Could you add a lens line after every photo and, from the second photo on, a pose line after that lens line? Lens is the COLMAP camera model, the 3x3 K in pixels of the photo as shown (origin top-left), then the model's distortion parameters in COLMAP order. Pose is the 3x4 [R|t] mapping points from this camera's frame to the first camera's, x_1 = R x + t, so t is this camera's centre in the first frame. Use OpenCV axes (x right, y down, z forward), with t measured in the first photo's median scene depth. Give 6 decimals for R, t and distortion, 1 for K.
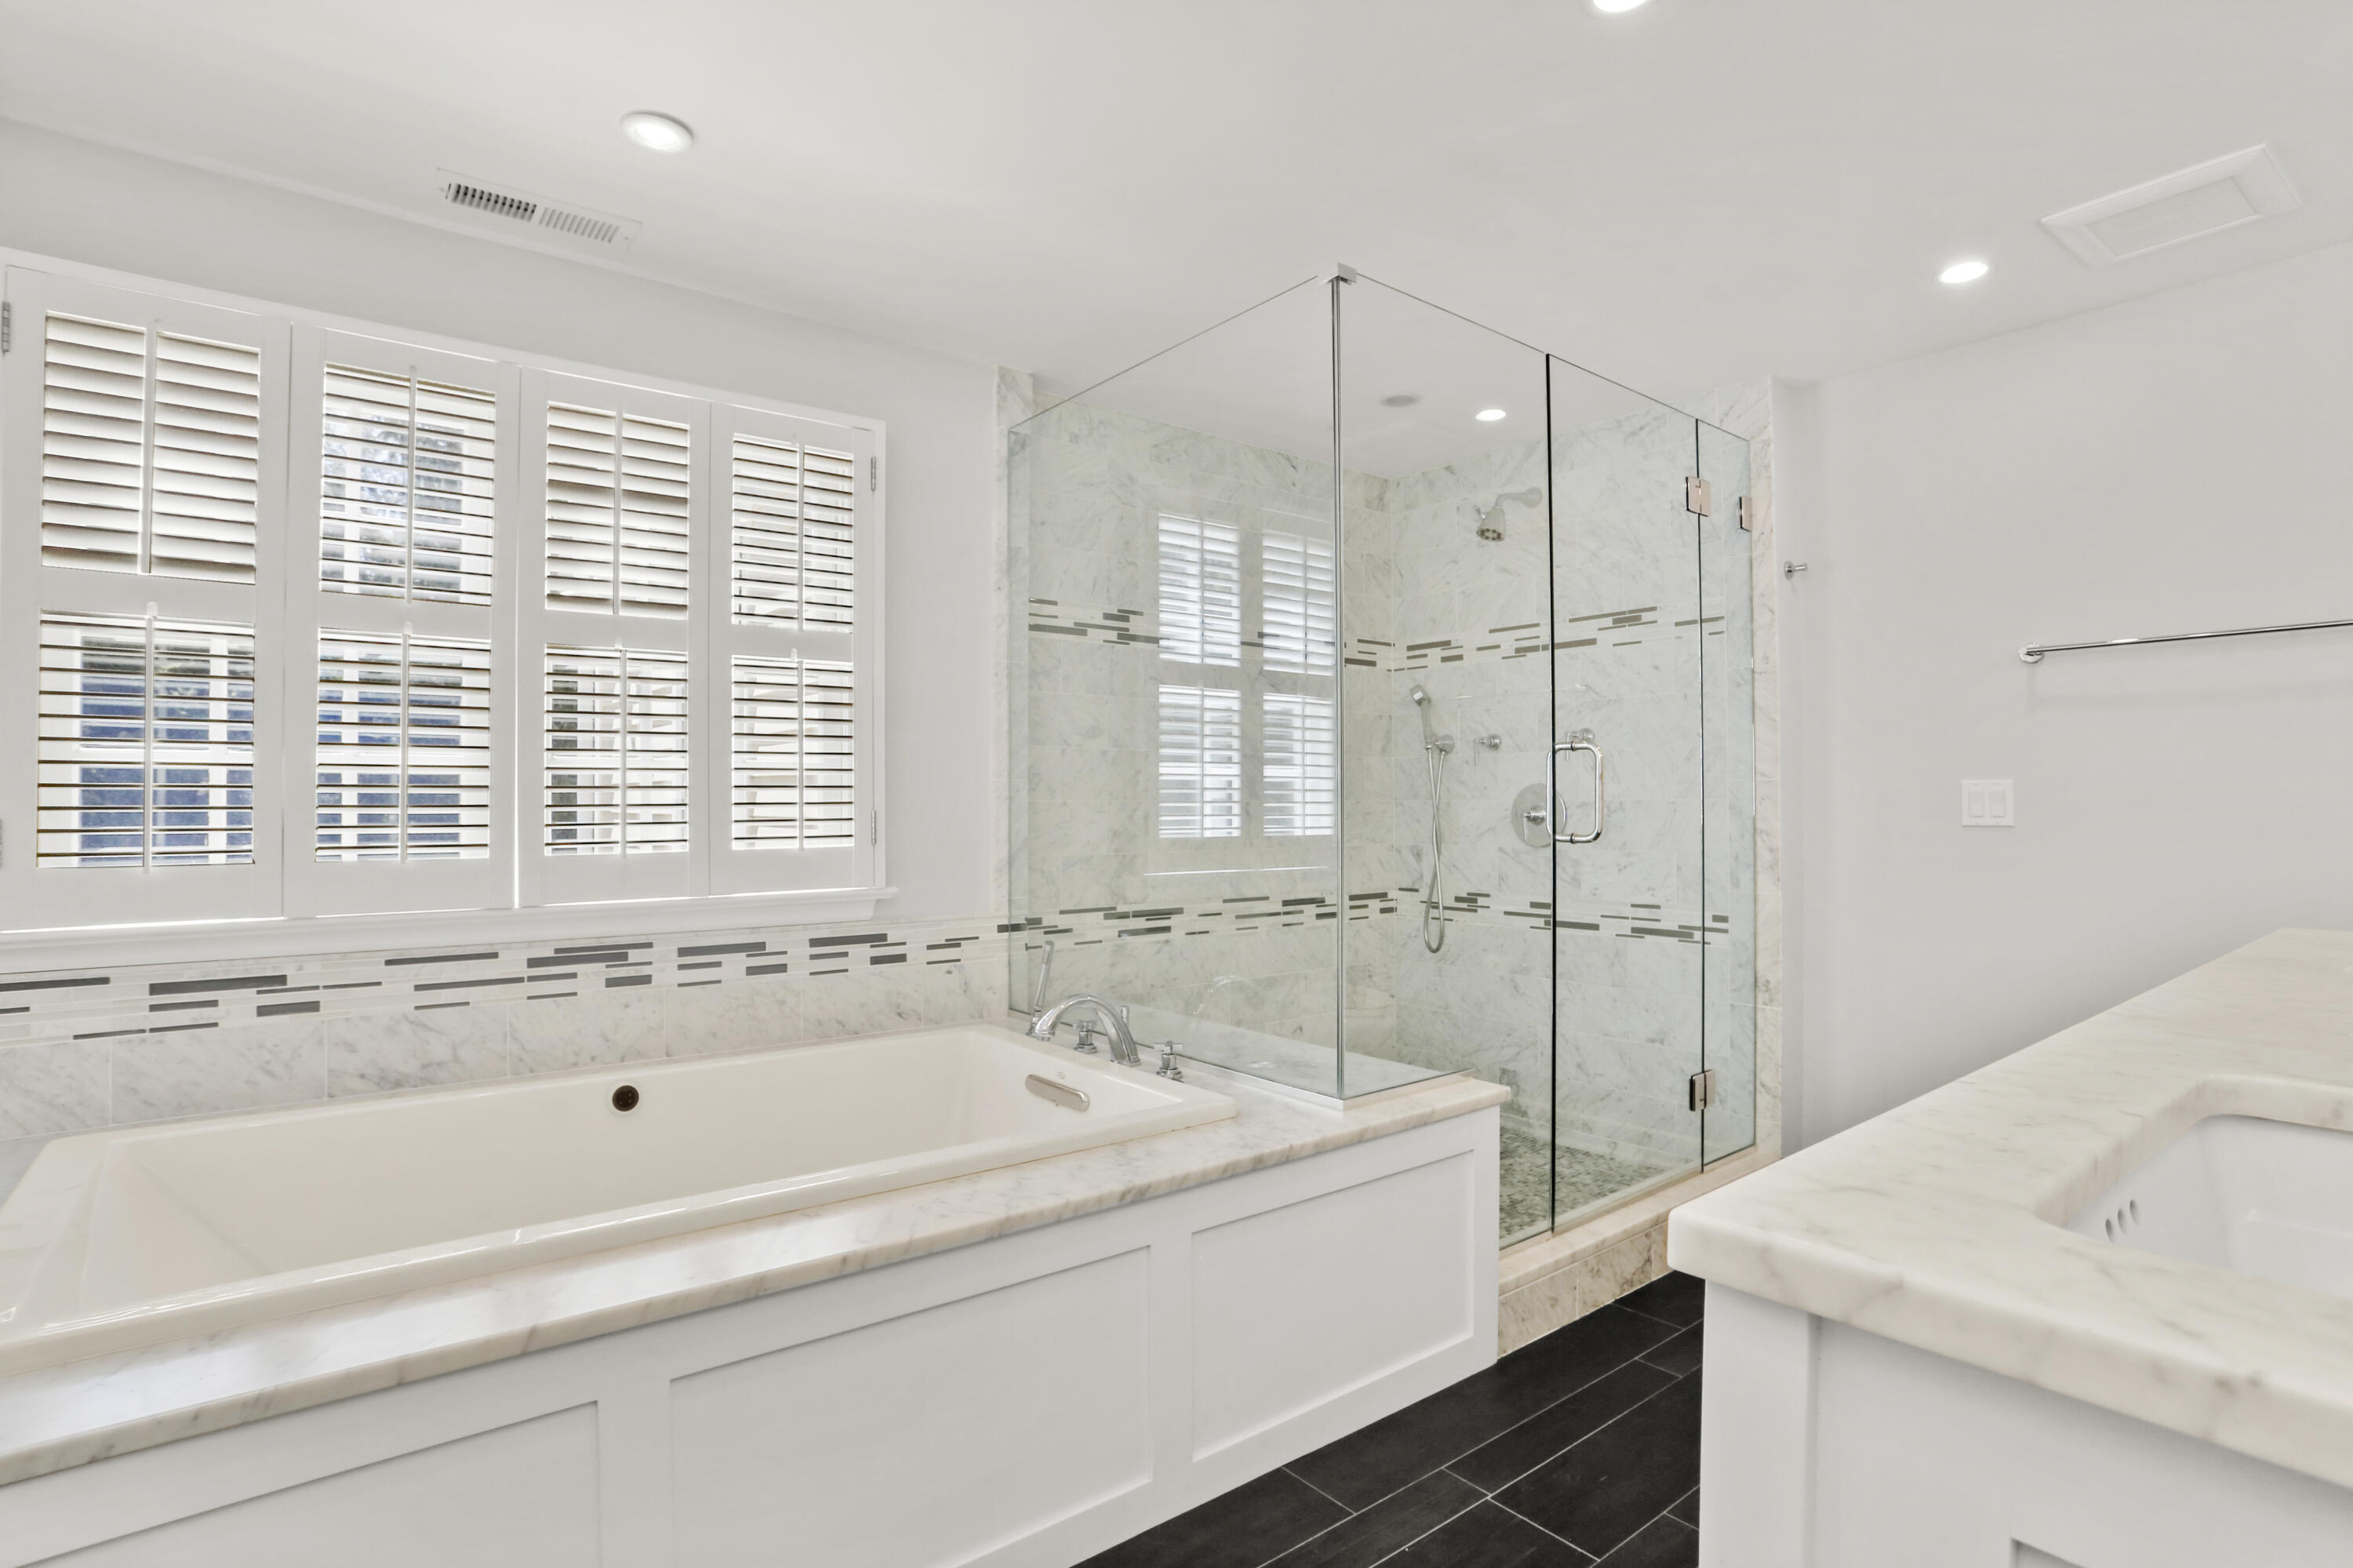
lens RADIAL K [[1166.8, 0, 1148.9], [0, 1166.8, 815.5], [0, 0, 1]] dist [-0.053264, 0.000752]
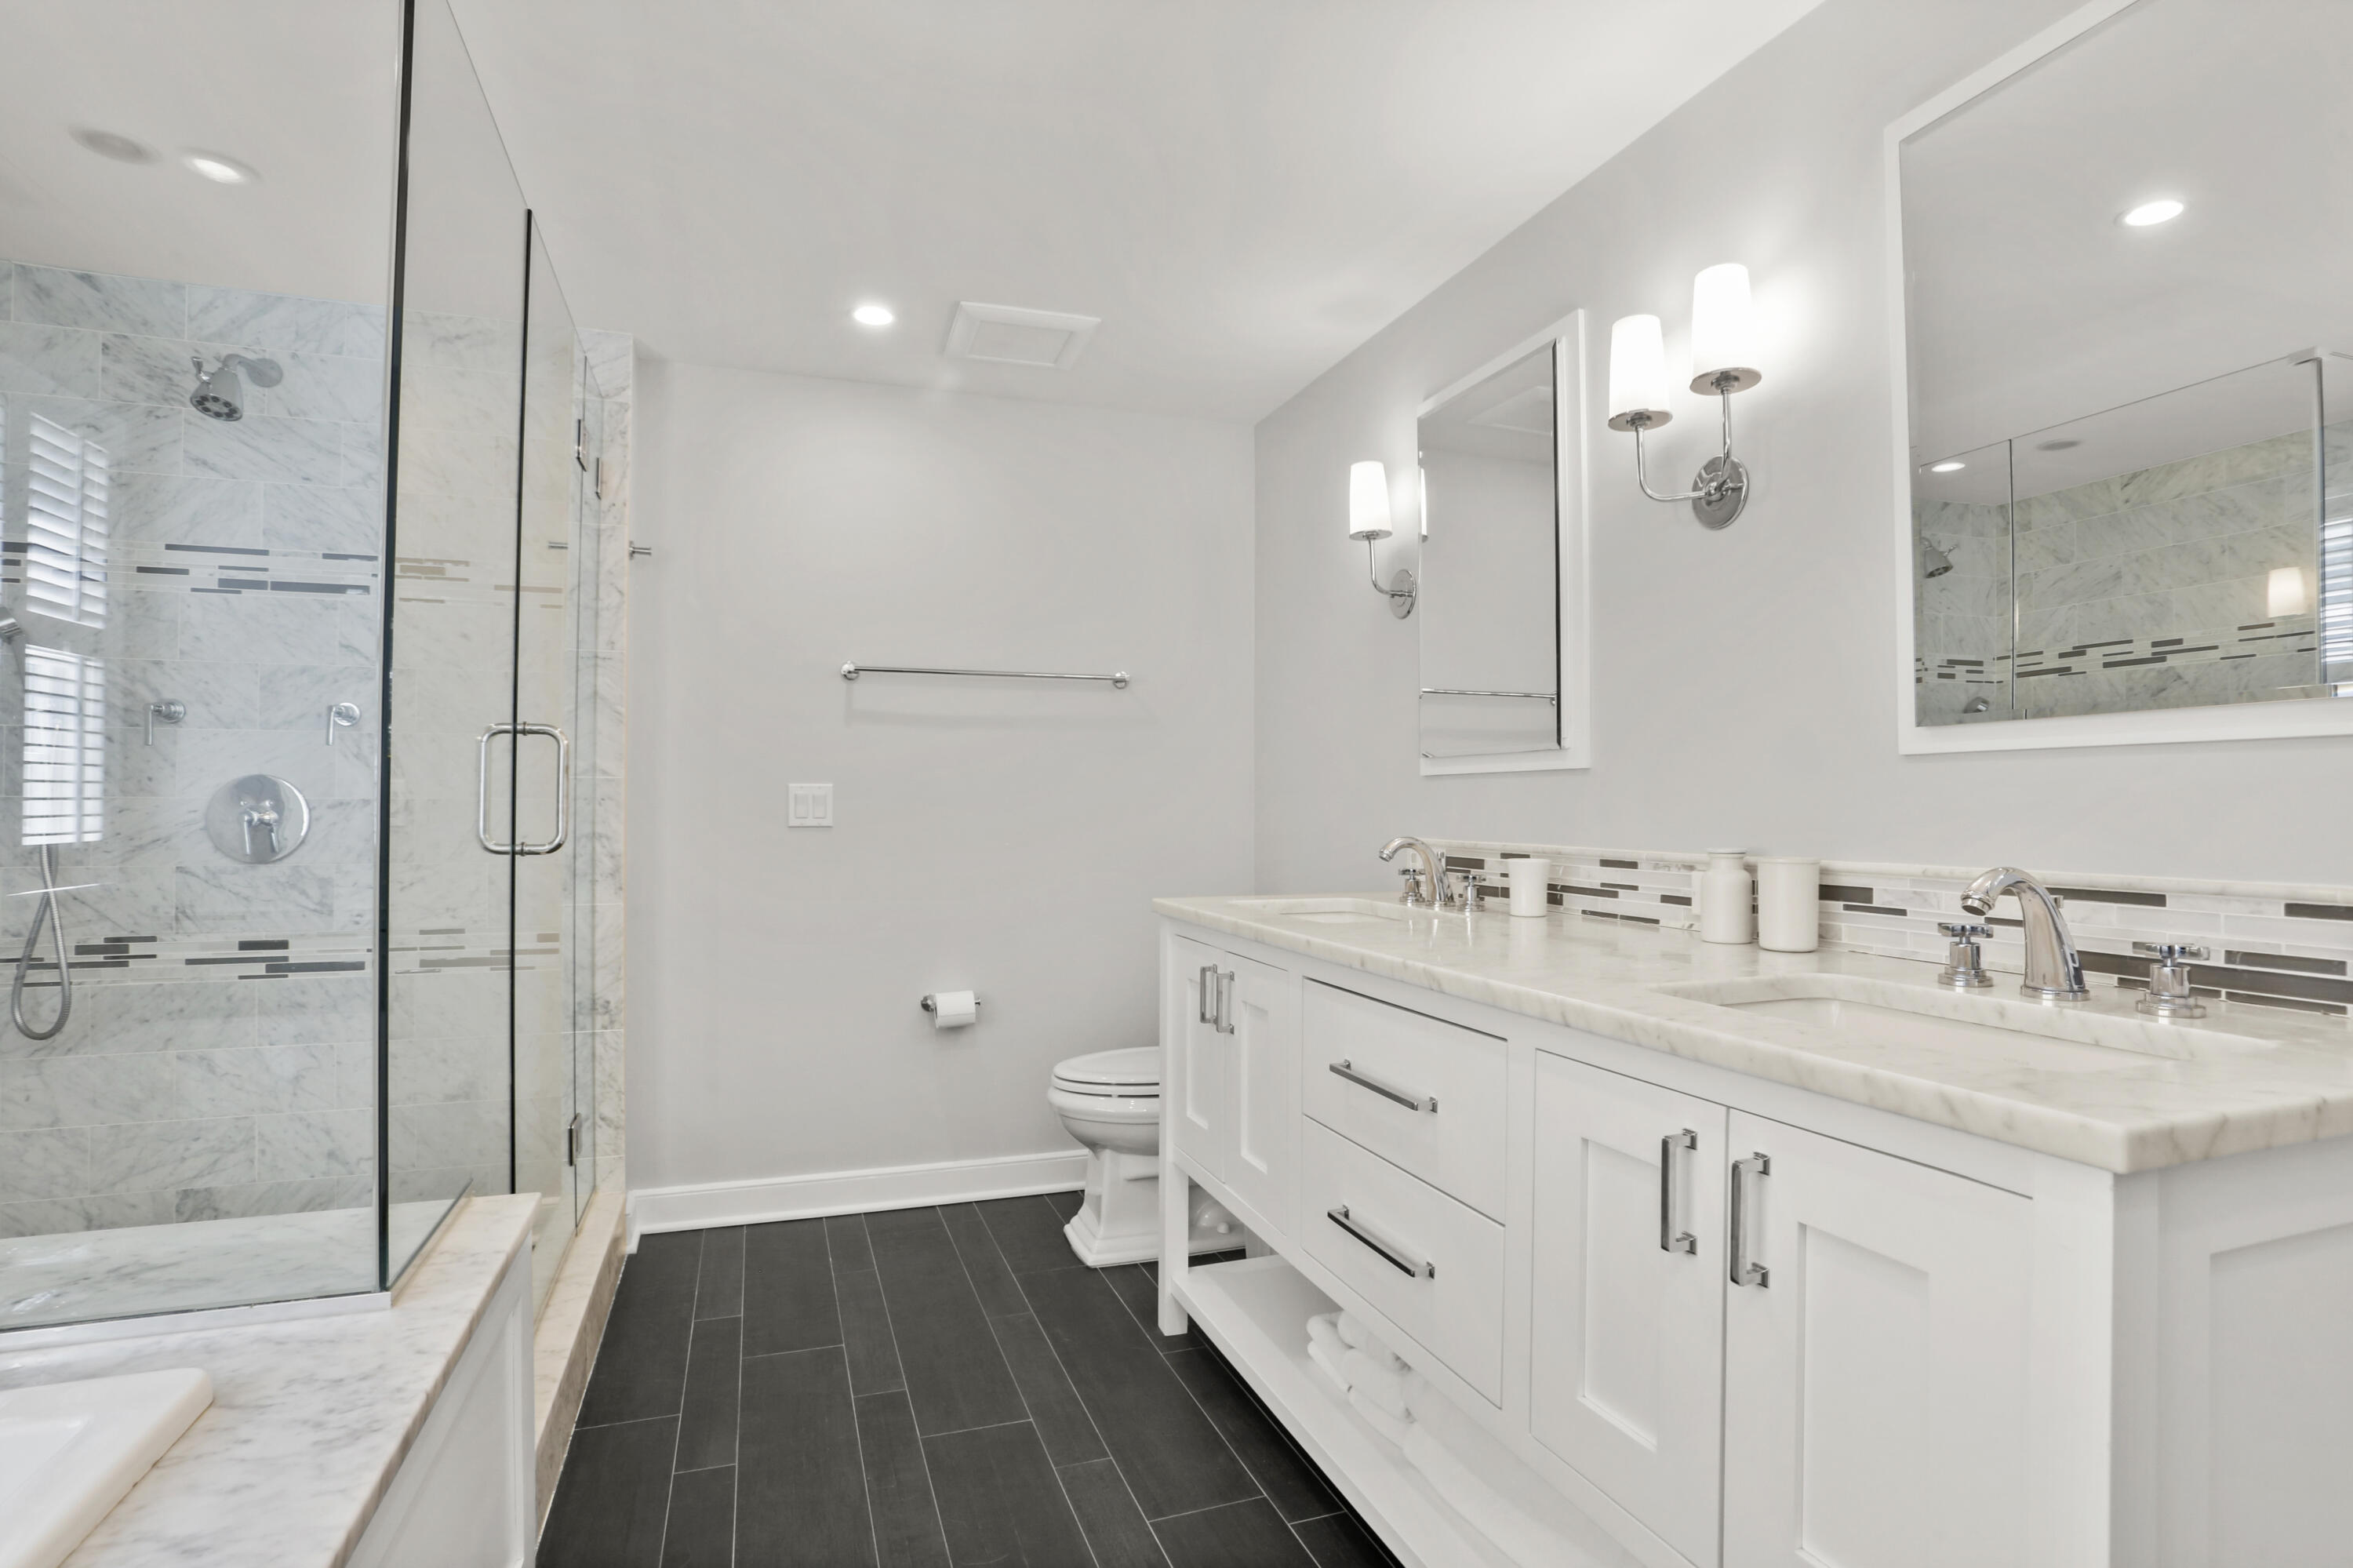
lens RADIAL K [[1171.4, 0, 1190.2], [0, 1171.4, 805.0], [0, 0, 1]] dist [-0.071319, 0.024088]
pose [[0.289894, 0.005564, 0.957043, -0.192651], [0.004373, 0.999965, -0.007138, -0.001554], [-0.957049, 0.006254, 0.289860, 0.299972]]
